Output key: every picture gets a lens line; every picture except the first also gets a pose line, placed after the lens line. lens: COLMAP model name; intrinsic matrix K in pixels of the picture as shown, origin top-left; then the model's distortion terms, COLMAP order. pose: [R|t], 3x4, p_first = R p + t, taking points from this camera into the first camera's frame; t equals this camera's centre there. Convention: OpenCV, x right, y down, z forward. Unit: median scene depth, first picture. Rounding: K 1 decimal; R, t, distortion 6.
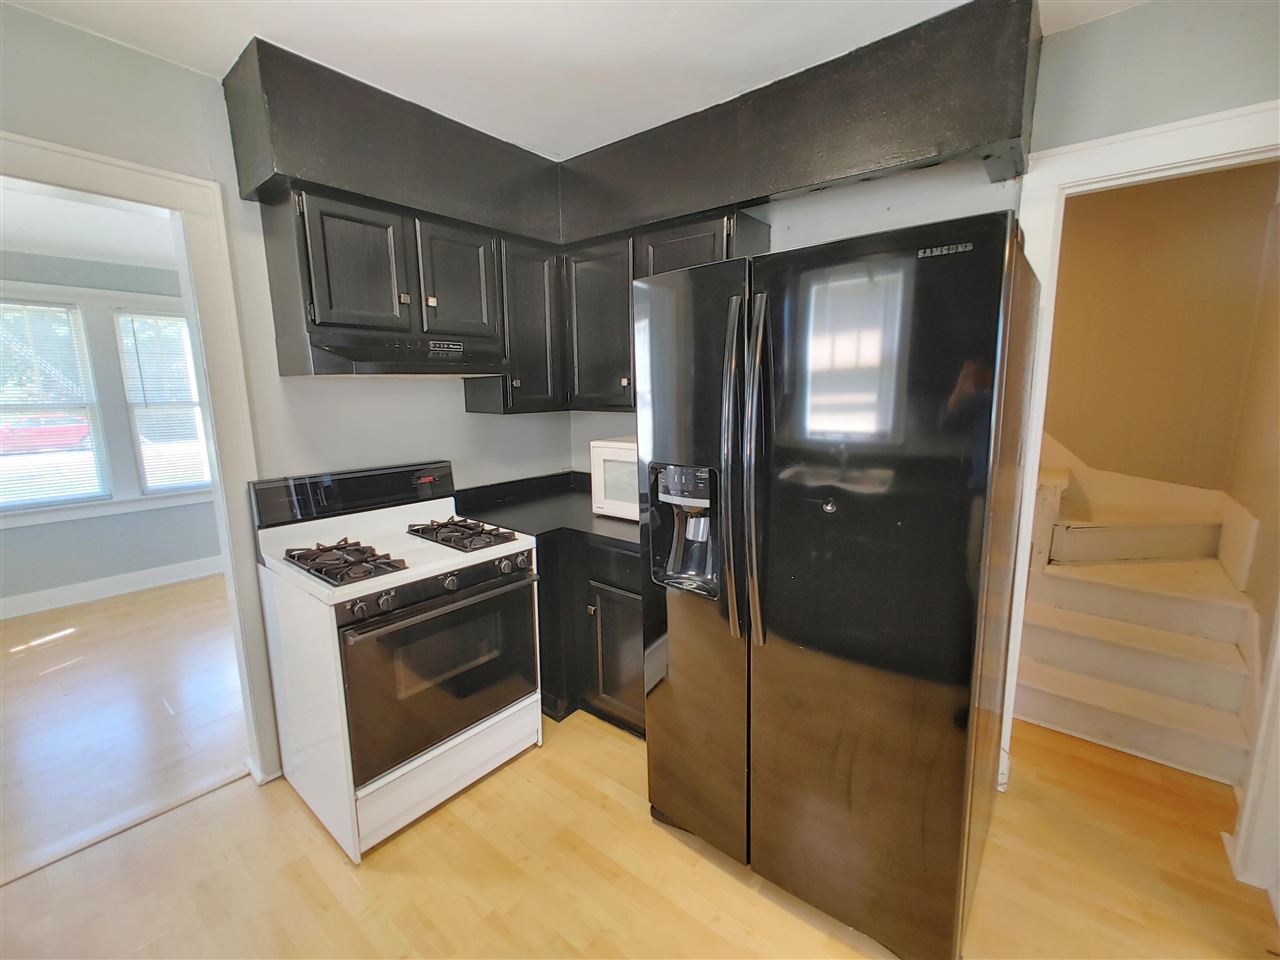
lens RADIAL K [[555.0, 0, 658.0], [0, 555.0, 489.4], [0, 0, 1]] dist [-0.002801, 0.001253]
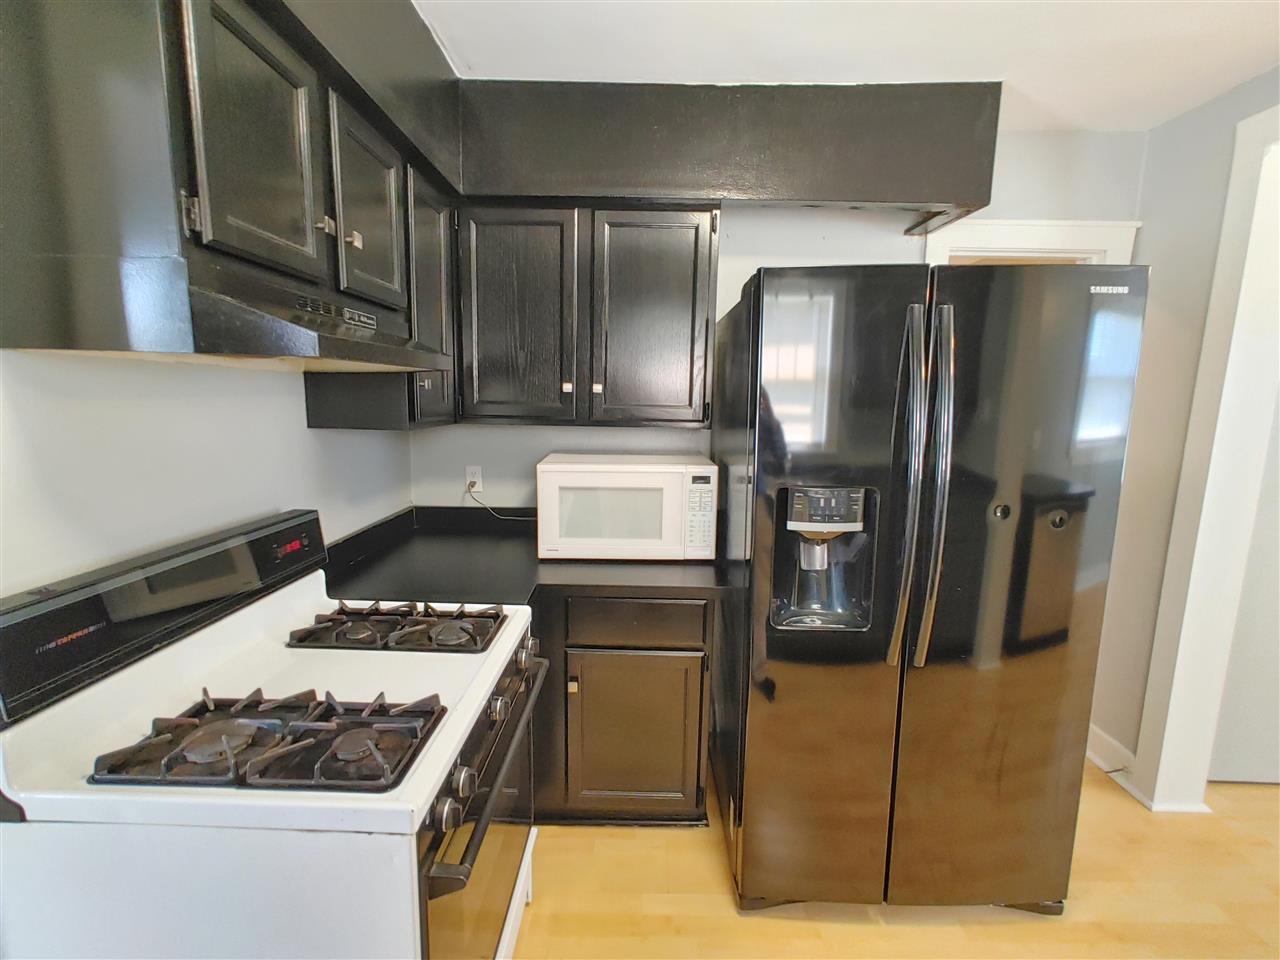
lens RADIAL K [[555.0, 0, 636.2], [0, 555.0, 481.4], [0, 0, 1]] dist [-0.002801, 0.001253]
pose [[0.786425, -0.073699, 0.613273, -0.564216], [0.090471, 0.995892, 0.003665, -0.063935], [-0.611024, 0.052601, 0.789862, 0.381671]]
